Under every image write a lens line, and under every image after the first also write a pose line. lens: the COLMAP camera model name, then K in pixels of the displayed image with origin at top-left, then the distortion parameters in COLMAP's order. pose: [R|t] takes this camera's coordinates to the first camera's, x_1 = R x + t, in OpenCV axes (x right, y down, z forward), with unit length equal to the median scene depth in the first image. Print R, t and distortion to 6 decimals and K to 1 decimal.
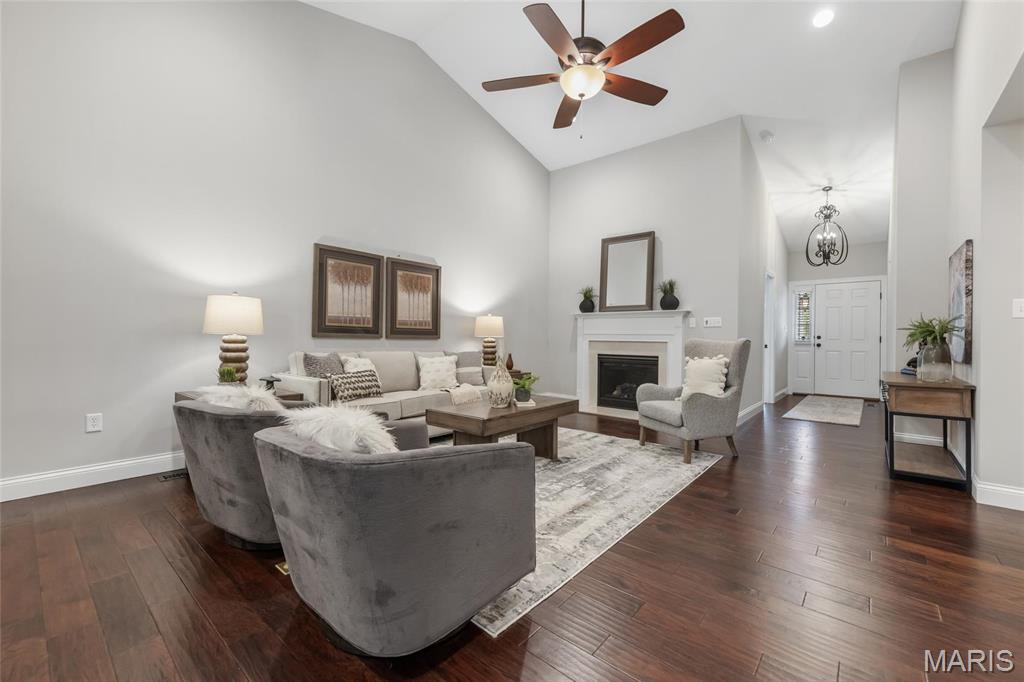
lens RADIAL K [[416.6, 0, 515.5], [0, 416.6, 341.2], [0, 0, 1]] dist [0.005265, -0.002407]
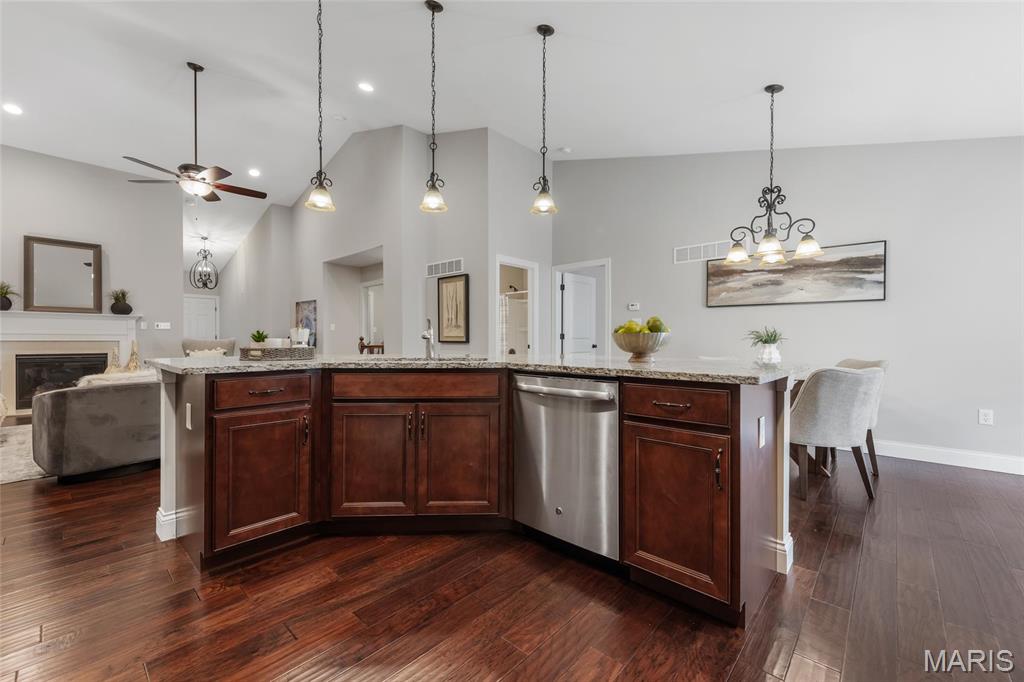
lens RADIAL K [[416.6, 0, 515.8], [0, 416.6, 344.3], [0, 0, 1]] dist [0.005265, -0.002407]
pose [[0.029967, -0.019859, 0.999354, -0.879999], [0.004107, 0.999797, 0.019744, -0.007873], [-0.999542, 0.003513, 0.030042, -0.202295]]
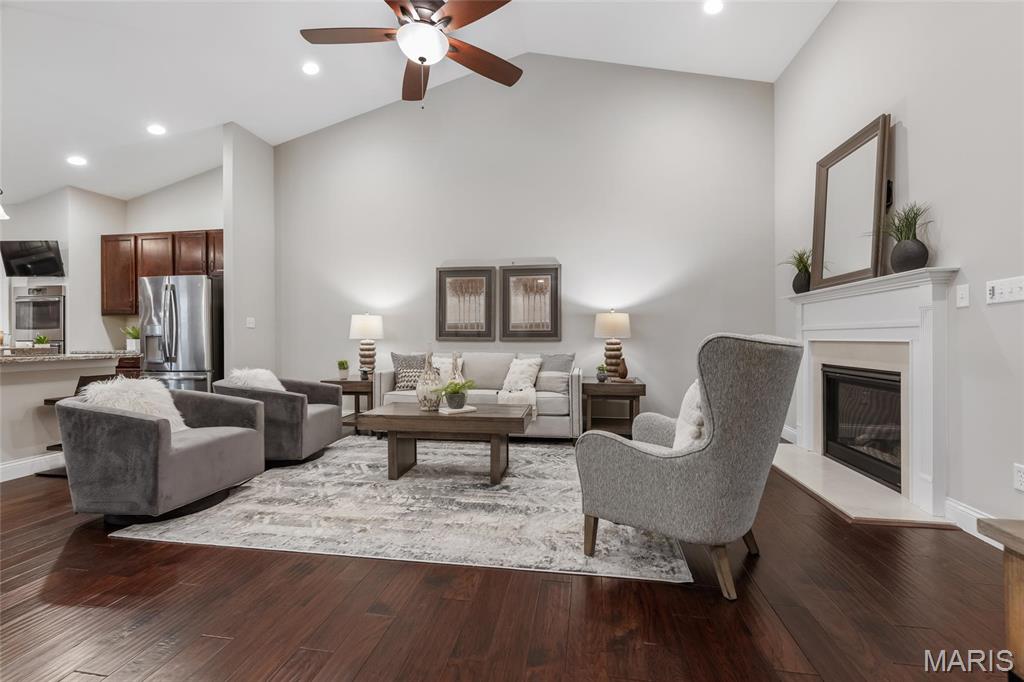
lens RADIAL K [[416.6, 0, 515.9], [0, 416.6, 342.4], [0, 0, 1]] dist [0.005265, -0.002407]
pose [[0.517868, -0.006289, -0.855437, 0.578121], [0.005368, 0.999977, -0.004102, 0.002035], [0.855443, -0.002468, 0.517890, 0.418649]]
